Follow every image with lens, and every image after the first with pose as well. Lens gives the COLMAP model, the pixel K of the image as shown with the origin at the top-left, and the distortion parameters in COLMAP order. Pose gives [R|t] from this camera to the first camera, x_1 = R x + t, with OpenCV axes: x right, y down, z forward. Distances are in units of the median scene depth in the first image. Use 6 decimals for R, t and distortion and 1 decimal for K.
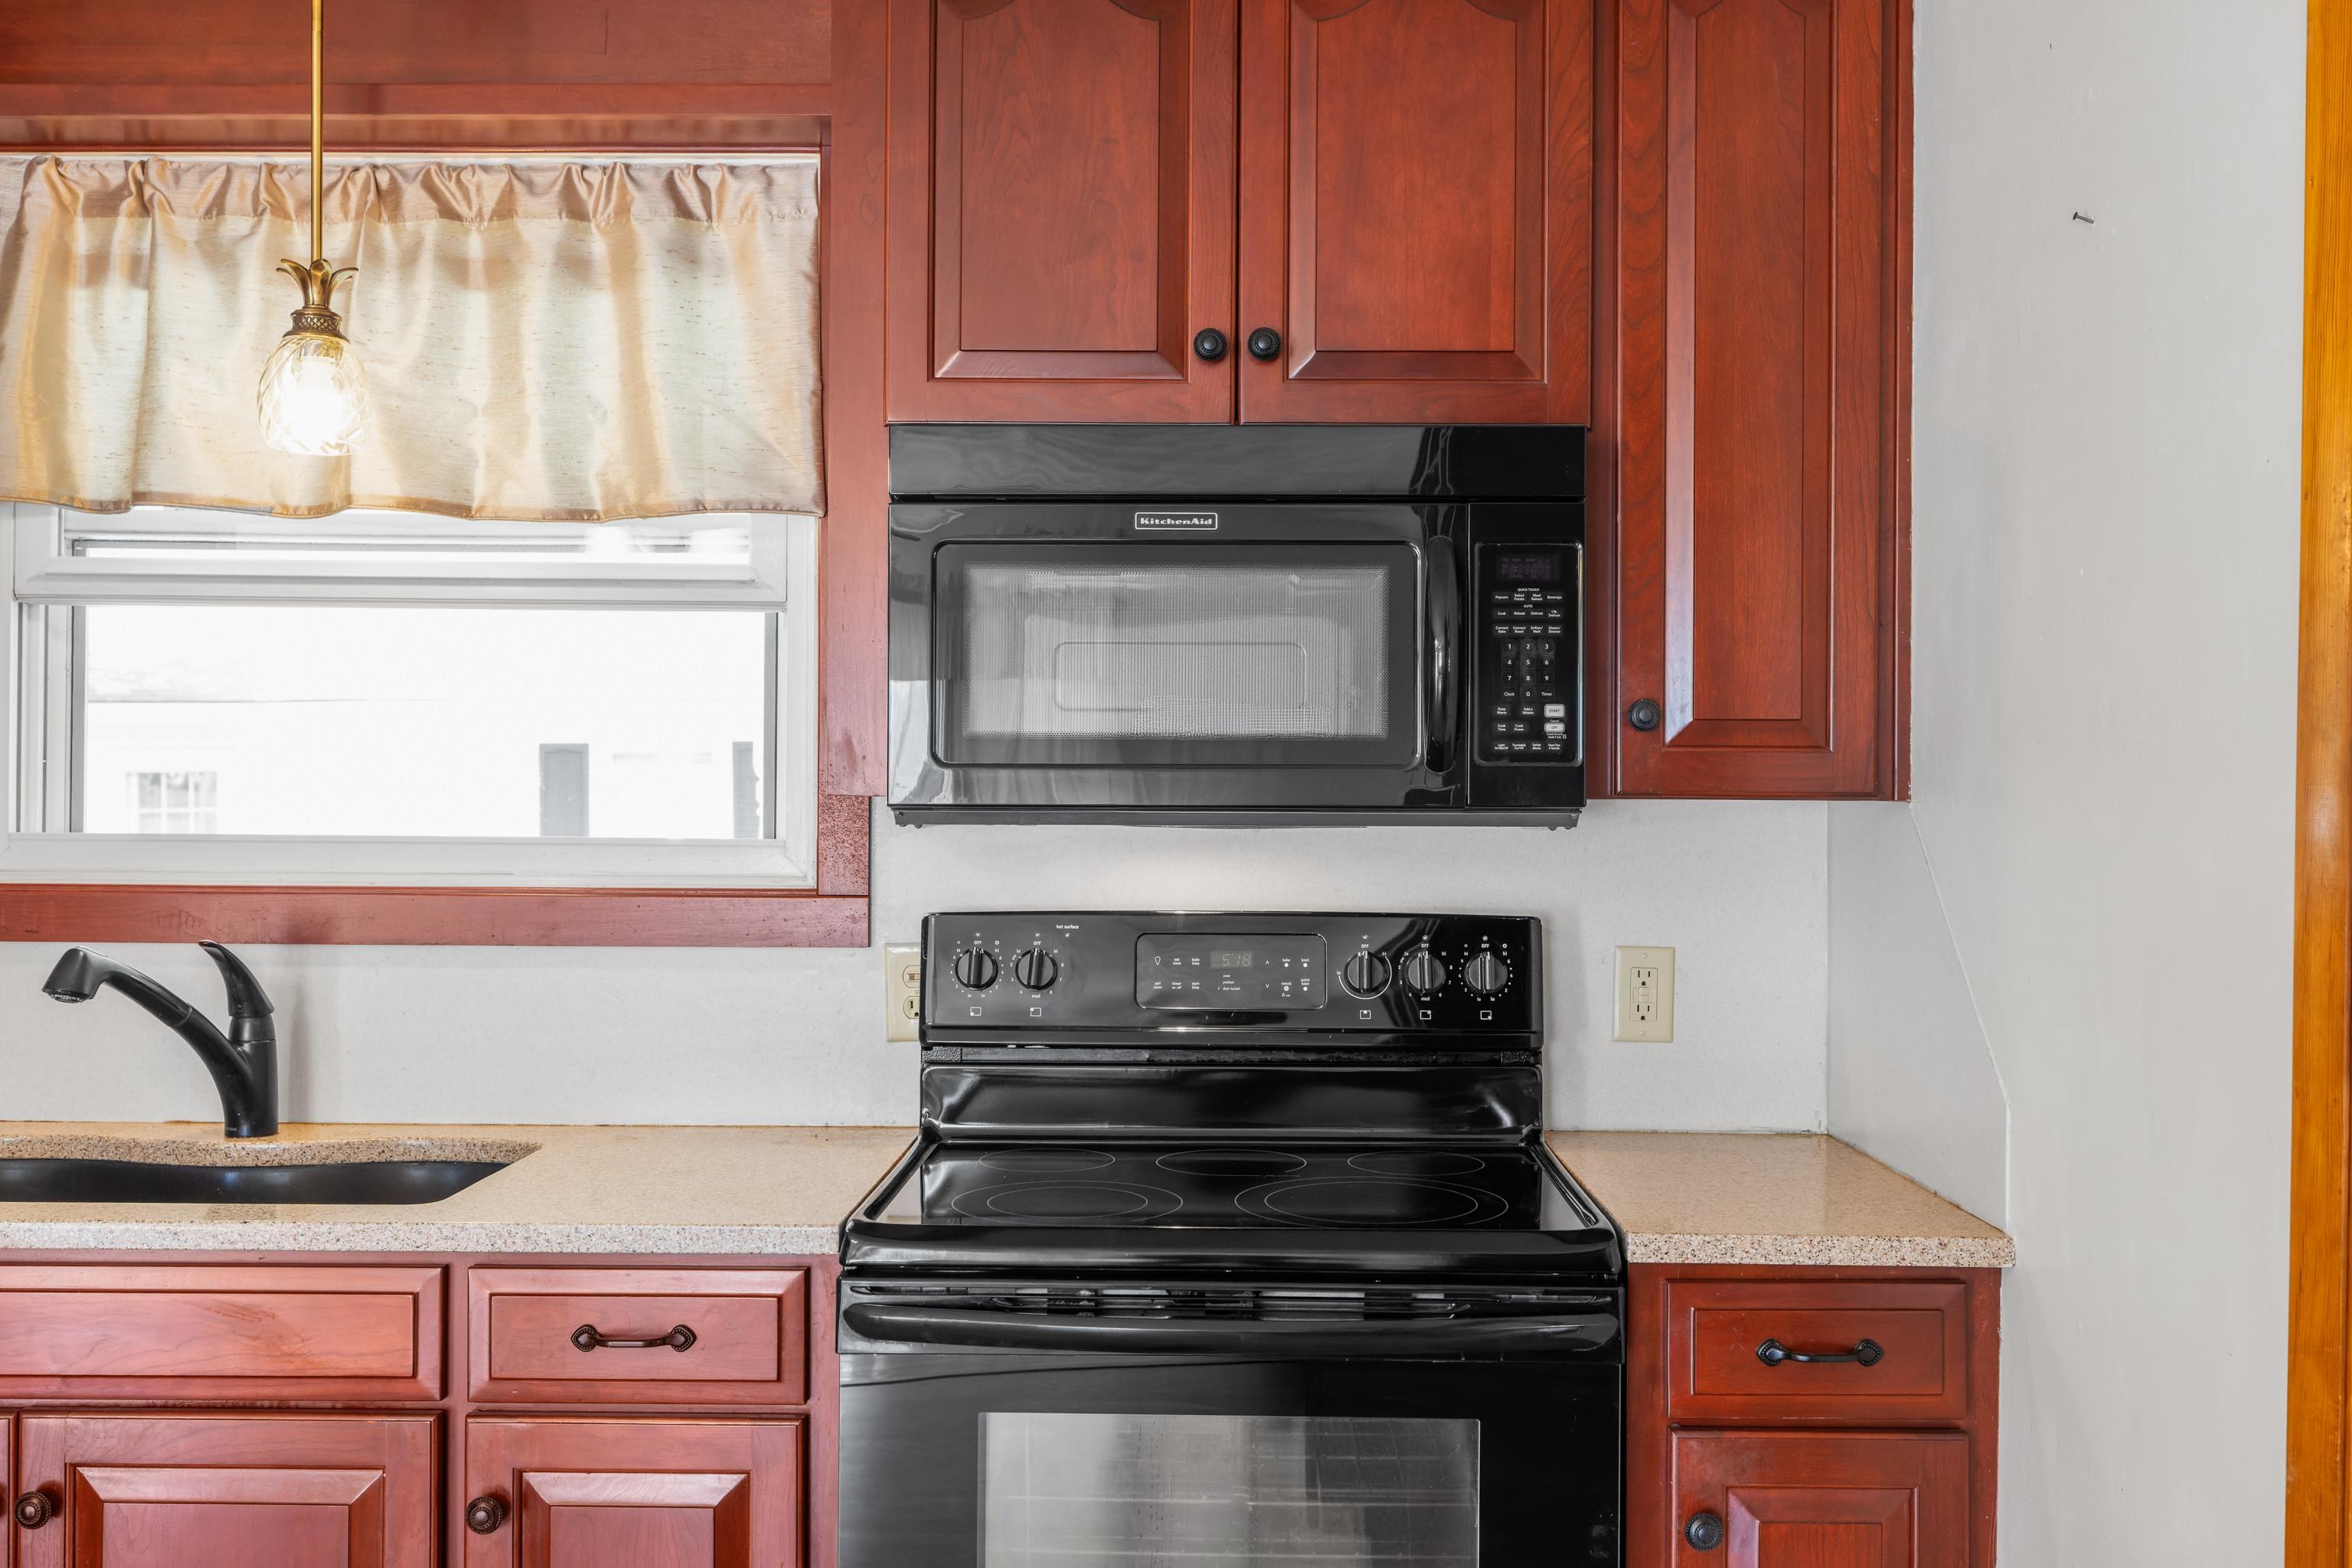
lens RADIAL K [[2272.4, 0, 1181.6], [0, 2272.4, 775.3], [0, 0, 1]] dist [0.003631, 0.000000]
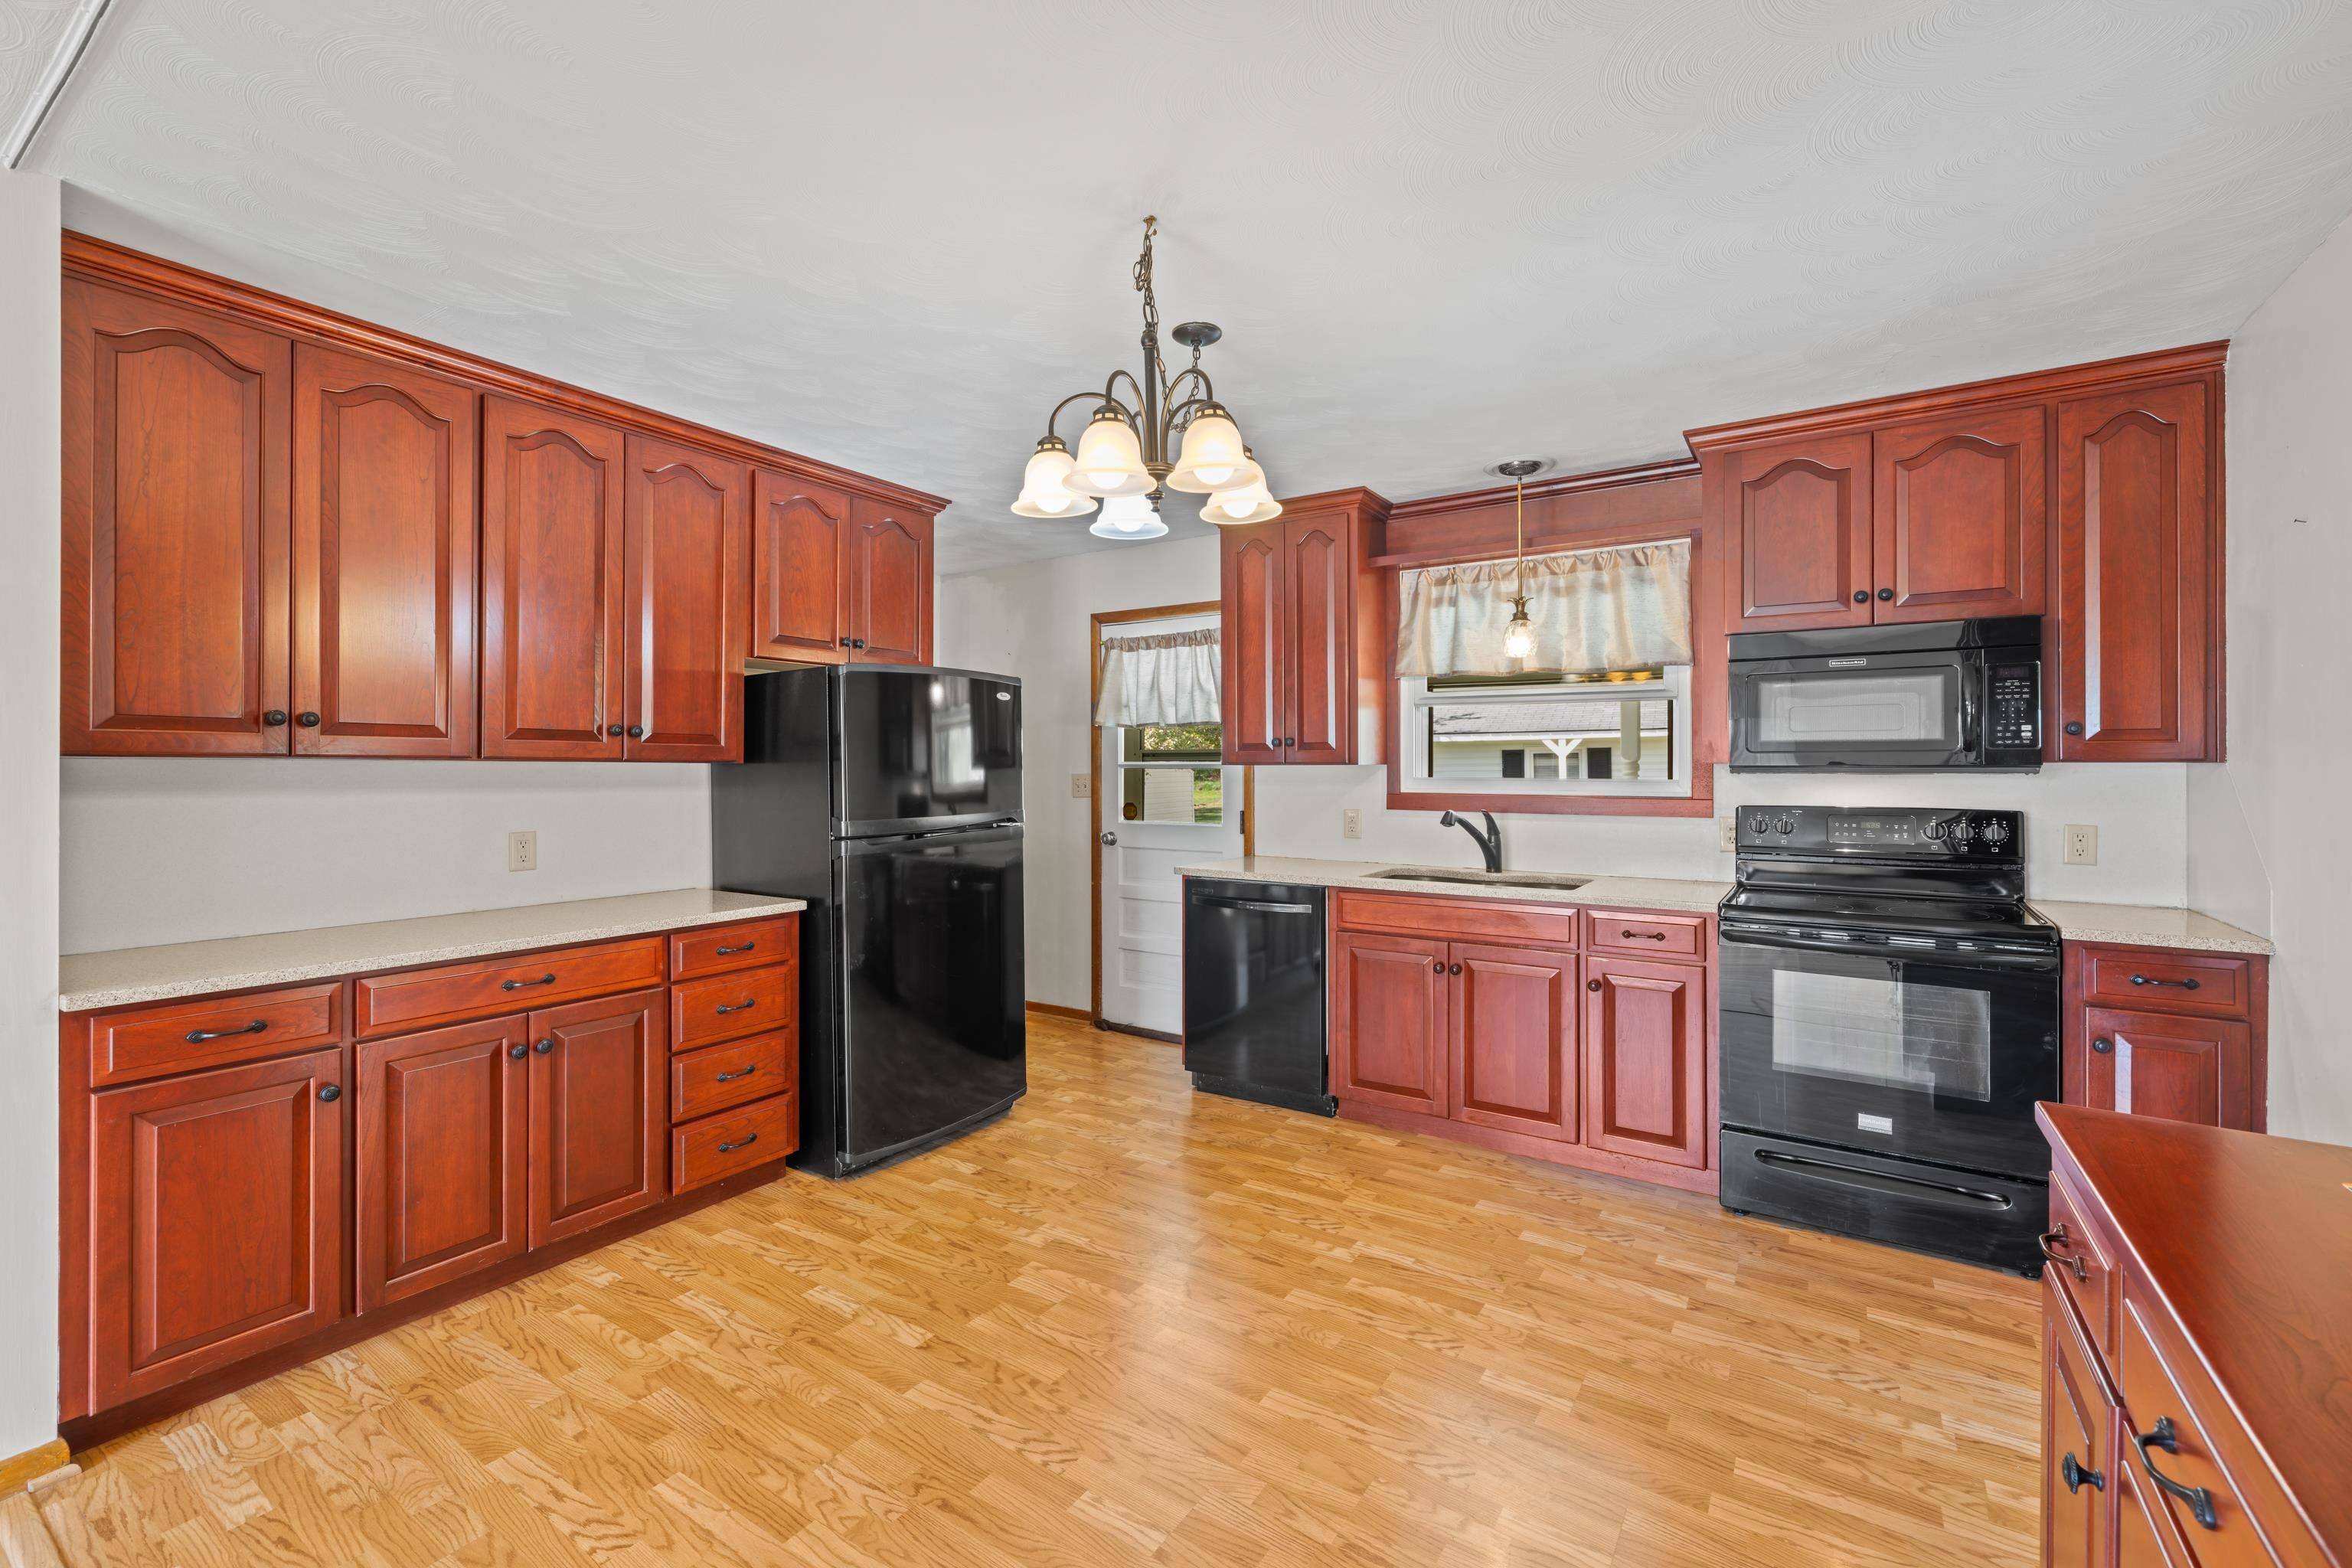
lens RADIAL K [[987.4, 0, 1177.2], [0, 987.4, 763.2], [0, 0, 1]] dist [-0.000713, -0.000178]
pose [[0.840602, -0.007667, -0.541599, -0.036682], [0.008168, 0.999966, -0.001479, 0.005109], [0.541592, -0.003181, 0.840635, -0.432022]]
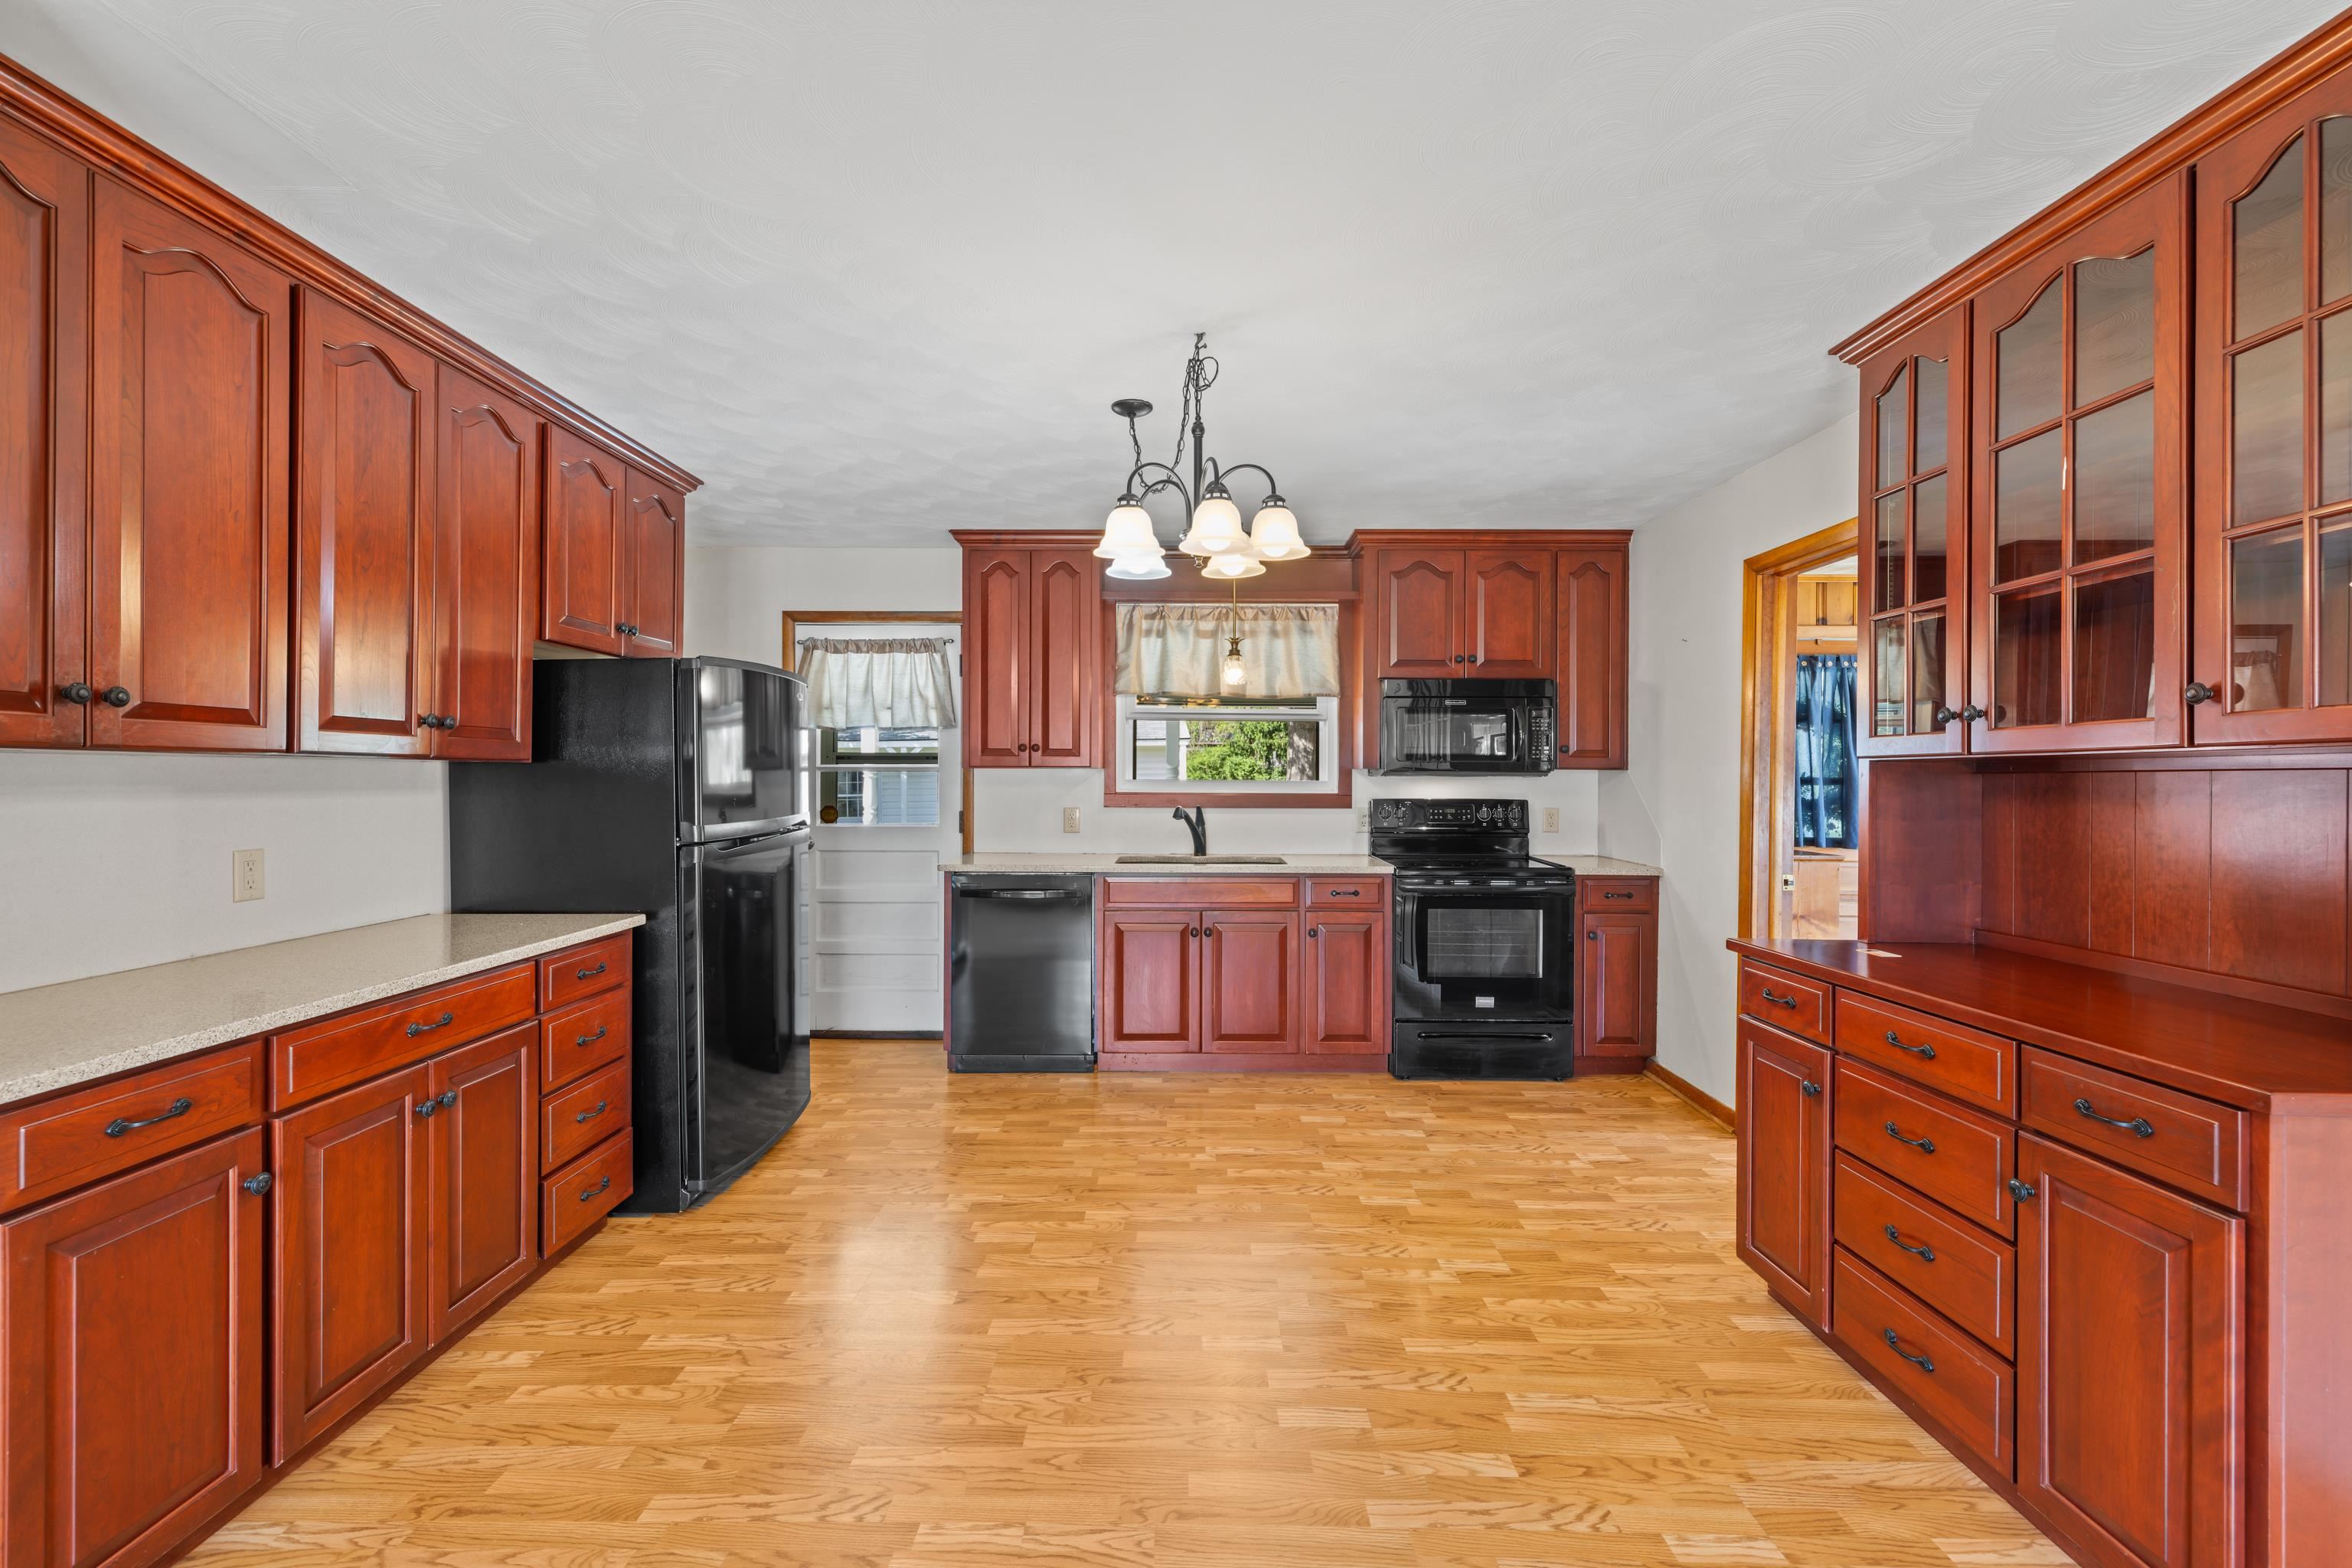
lens RADIAL K [[987.4, 0, 1175.9], [0, 987.4, 770.1], [0, 0, 1]] dist [-0.000713, -0.000178]
pose [[0.999990, -0.001245, 0.004253, -0.498363], [0.001230, 0.999993, 0.003628, 0.004395], [-0.004257, -0.003623, 0.999984, -0.770256]]
